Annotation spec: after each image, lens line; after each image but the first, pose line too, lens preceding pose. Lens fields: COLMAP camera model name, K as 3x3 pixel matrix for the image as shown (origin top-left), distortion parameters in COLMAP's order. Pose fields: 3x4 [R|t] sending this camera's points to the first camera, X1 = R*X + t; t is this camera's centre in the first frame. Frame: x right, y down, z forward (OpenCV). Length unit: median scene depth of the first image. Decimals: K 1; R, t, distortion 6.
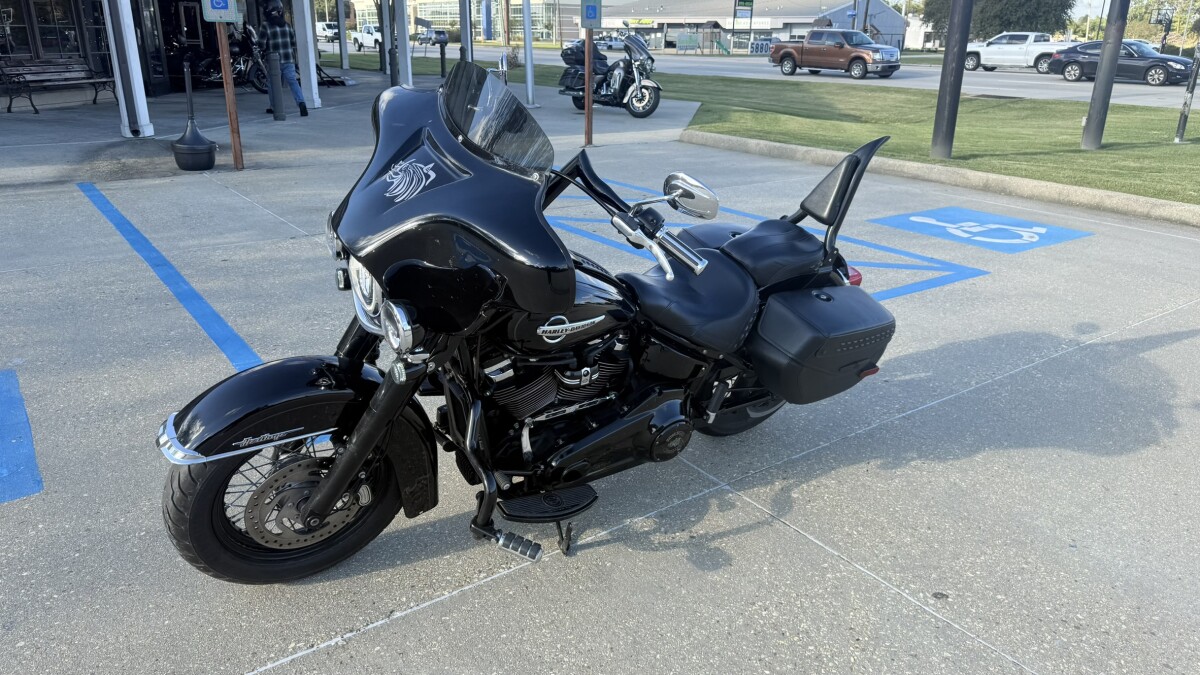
lens RADIAL K [[833.3, 0, 585.6], [0, 833.3, 341.1], [0, 0, 1]] dist [0.053505, -0.067649]
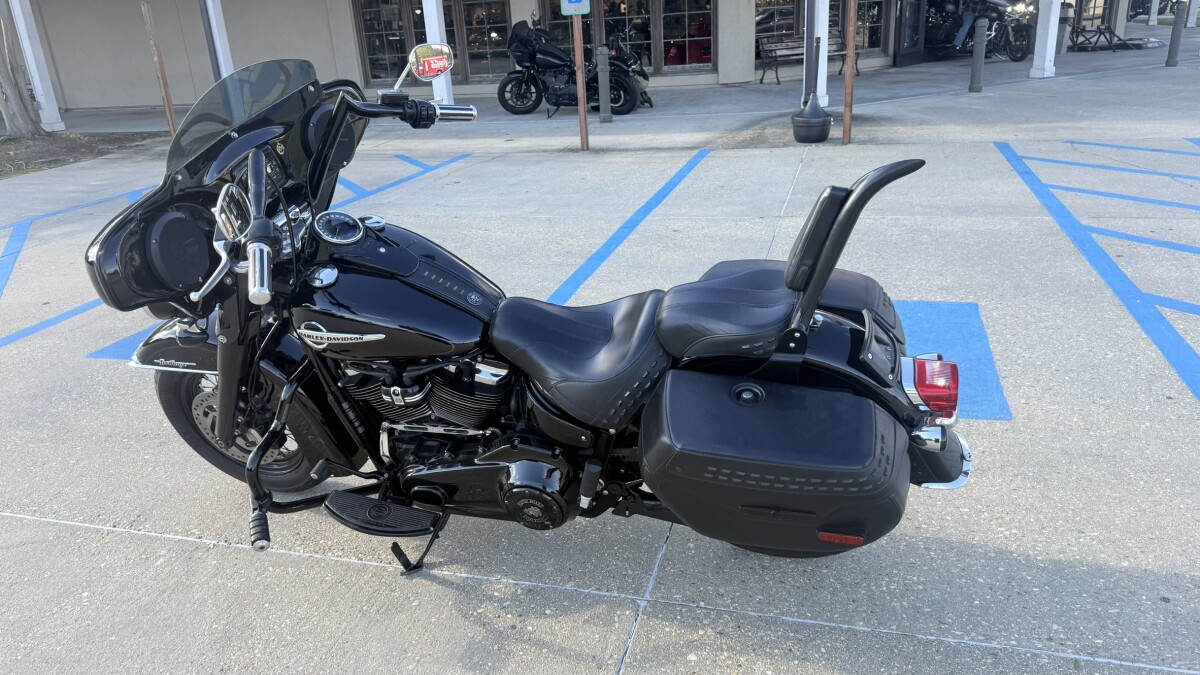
lens RADIAL K [[833.3, 0, 585.6], [0, 833.3, 341.1], [0, 0, 1]] dist [0.053505, -0.067649]
pose [[0.614091, 0.230807, -0.754732, 0.209891], [-0.202503, 0.970348, 0.131977, -0.046759], [0.762814, 0.071790, 0.642621, 0.144890]]
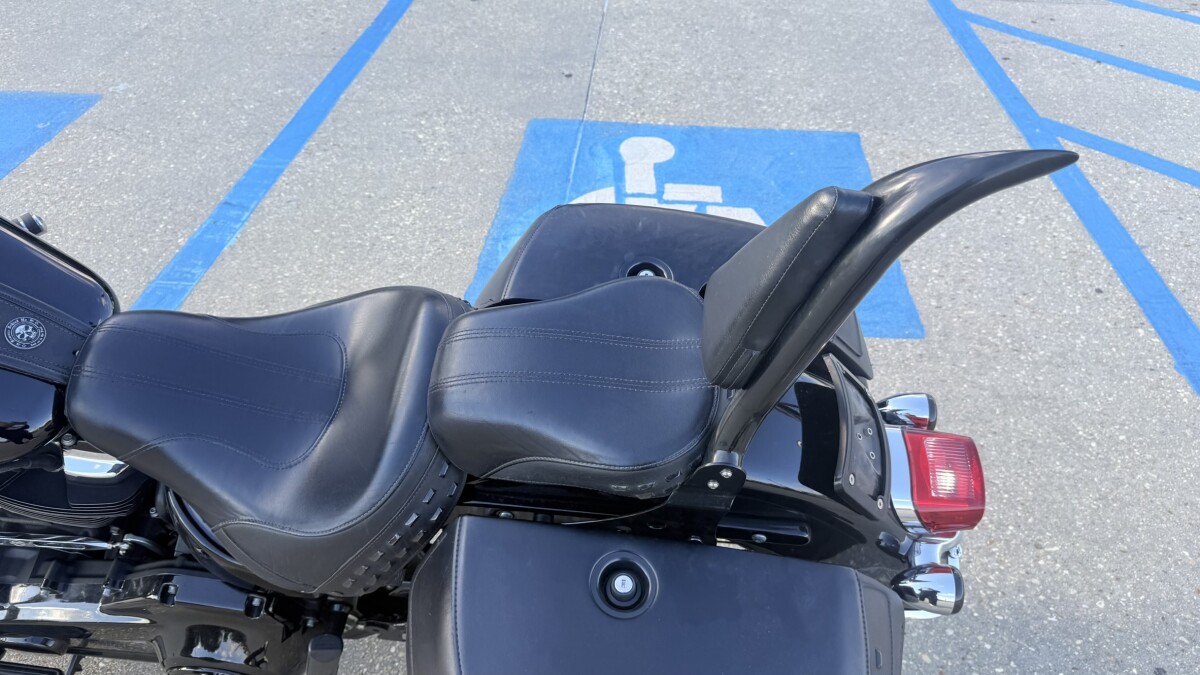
lens RADIAL K [[882.1, 0, 600.0], [0, 882.1, 337.5], [0, 0, 1]] dist [0.079133, -0.136214]
pose [[0.773825, 0.380894, -0.506077, 0.126089], [-0.226623, 0.912589, 0.340328, -0.076537], [0.591469, -0.148666, 0.792504, 0.223425]]
